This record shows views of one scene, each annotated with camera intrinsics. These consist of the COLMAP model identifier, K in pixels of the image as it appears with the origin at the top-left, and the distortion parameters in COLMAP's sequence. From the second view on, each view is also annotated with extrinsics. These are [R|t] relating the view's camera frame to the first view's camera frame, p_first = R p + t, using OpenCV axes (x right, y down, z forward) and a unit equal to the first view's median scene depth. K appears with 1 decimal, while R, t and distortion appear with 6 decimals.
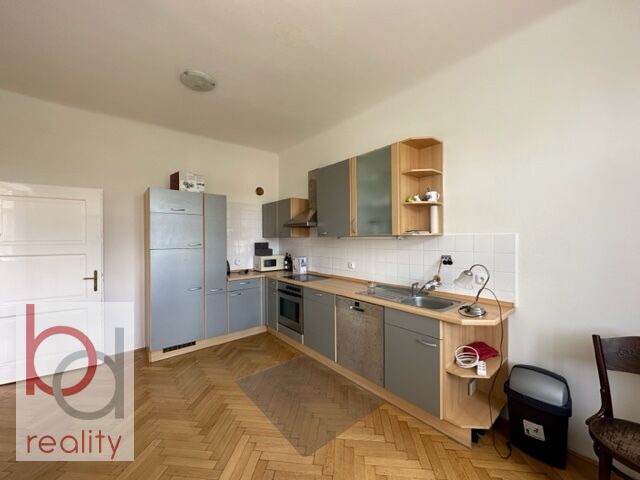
lens RADIAL K [[254.9, 0, 322.0], [0, 254.9, 238.7], [0, 0, 1]] dist [0.004077, 0.000170]
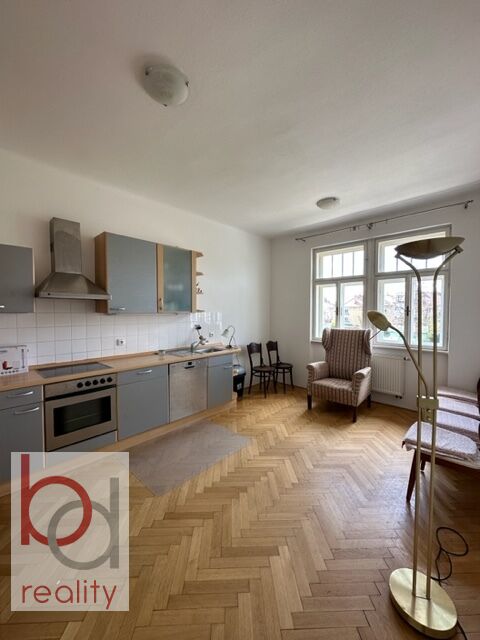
lens RADIAL K [[254.9, 0, 241.8], [0, 254.9, 318.5], [0, 0, 1]] dist [0.004077, 0.000170]
pose [[-0.120115, -0.017648, 0.992603, -1.055908], [0.007841, 0.999794, 0.018725, -0.001136], [-0.992729, 0.010032, -0.119952, 0.774548]]
